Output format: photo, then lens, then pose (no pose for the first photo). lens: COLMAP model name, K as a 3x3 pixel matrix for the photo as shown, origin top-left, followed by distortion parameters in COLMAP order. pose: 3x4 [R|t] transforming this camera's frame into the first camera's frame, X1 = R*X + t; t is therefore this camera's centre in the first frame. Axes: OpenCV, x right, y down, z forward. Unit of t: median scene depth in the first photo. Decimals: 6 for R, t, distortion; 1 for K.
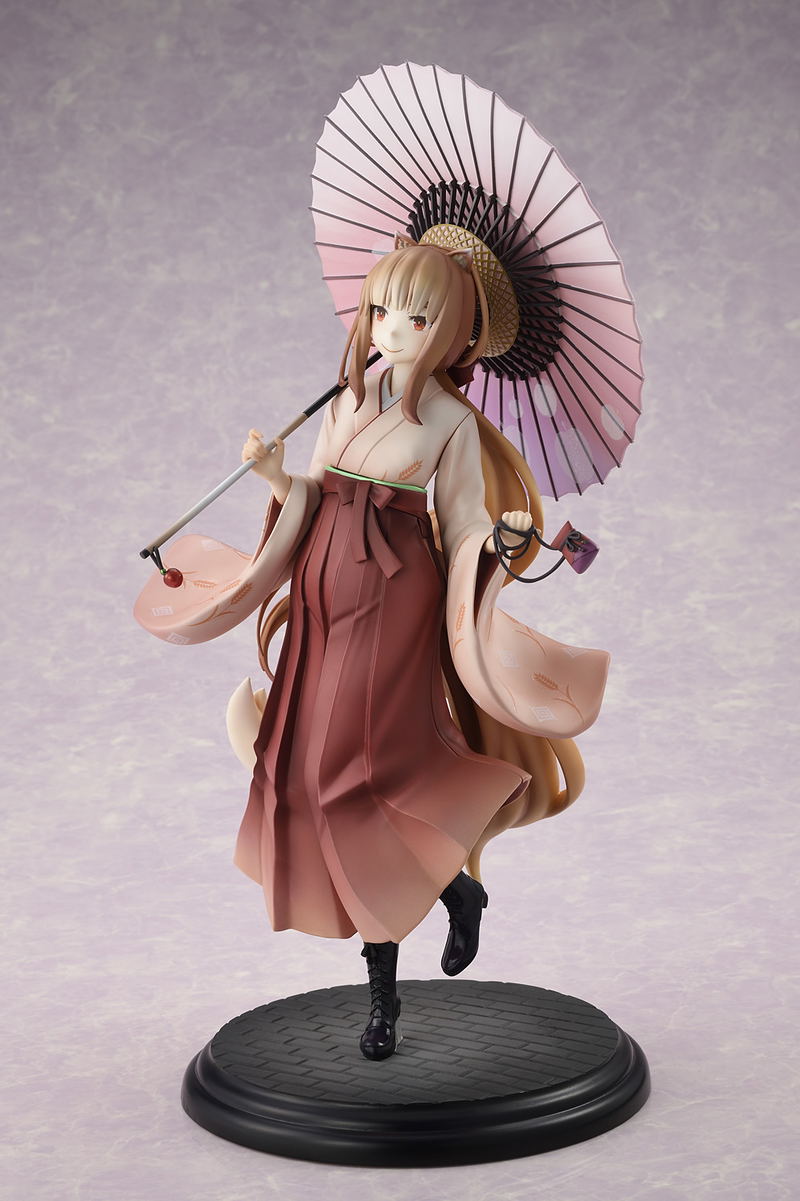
lens RADIAL K [[2982.1, 0, 385.6], [0, 2982.1, 602.3], [0, 0, 1]] dist [0.137792, 0.715985]
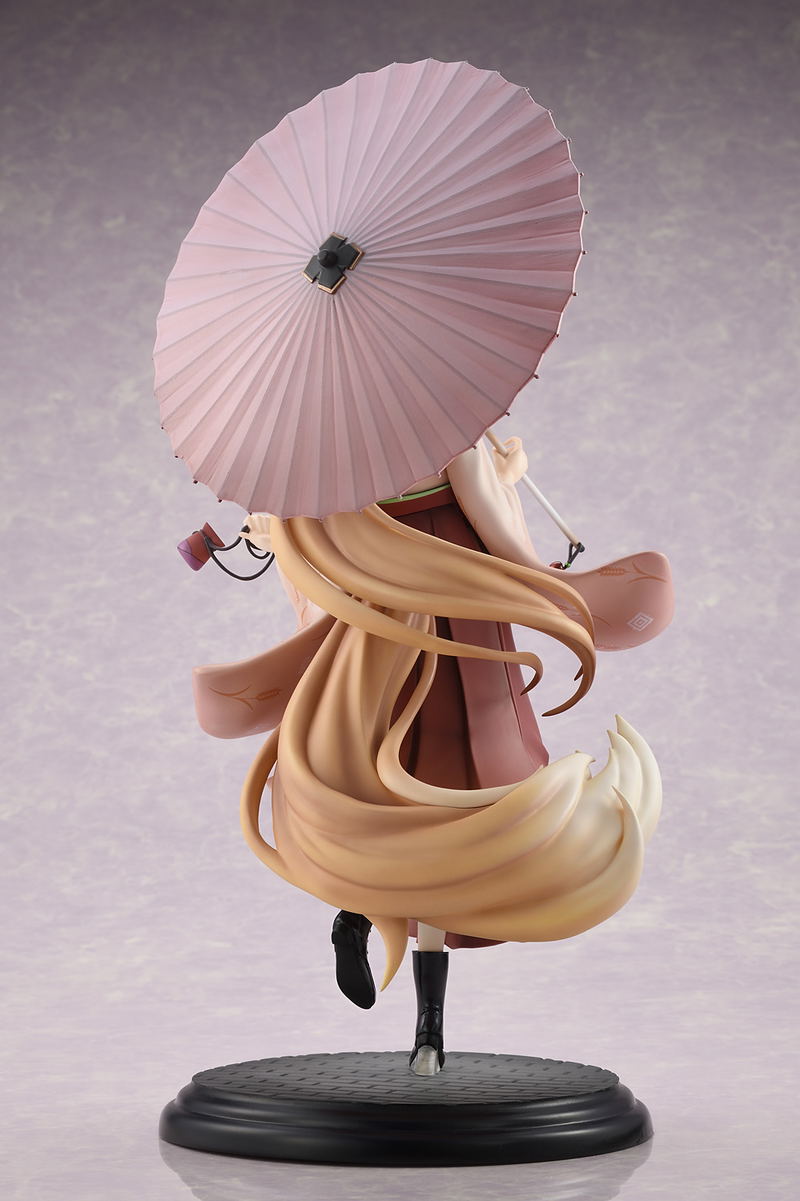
lens RADIAL K [[2982.1, 0, 385.6], [0, 2982.1, 602.3], [0, 0, 1]] dist [0.137792, 0.715985]
pose [[0.999004, 0.027757, -0.034938, 0.020855], [-0.034153, 0.979541, -0.198327, 0.117210], [0.028718, 0.199323, 0.979513, 0.033652]]
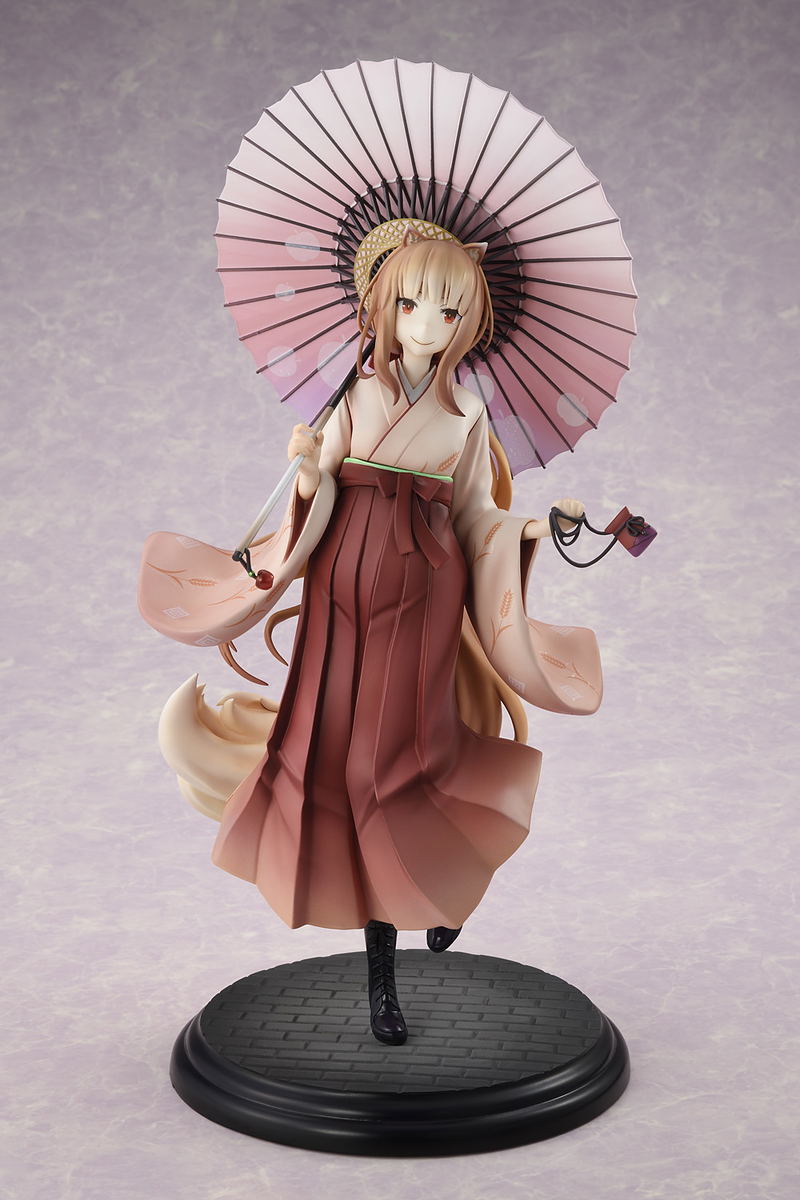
lens RADIAL K [[2487.1, 0, 395.4], [0, 2487.1, 552.7], [0, 0, 1]] dist [0.056277, 0.323425]
pose [[0.999451, 0.032556, -0.006092, 0.002512], [-0.032468, 0.999376, 0.013921, -0.015722], [0.006541, -0.013716, 0.999885, 0.100509]]
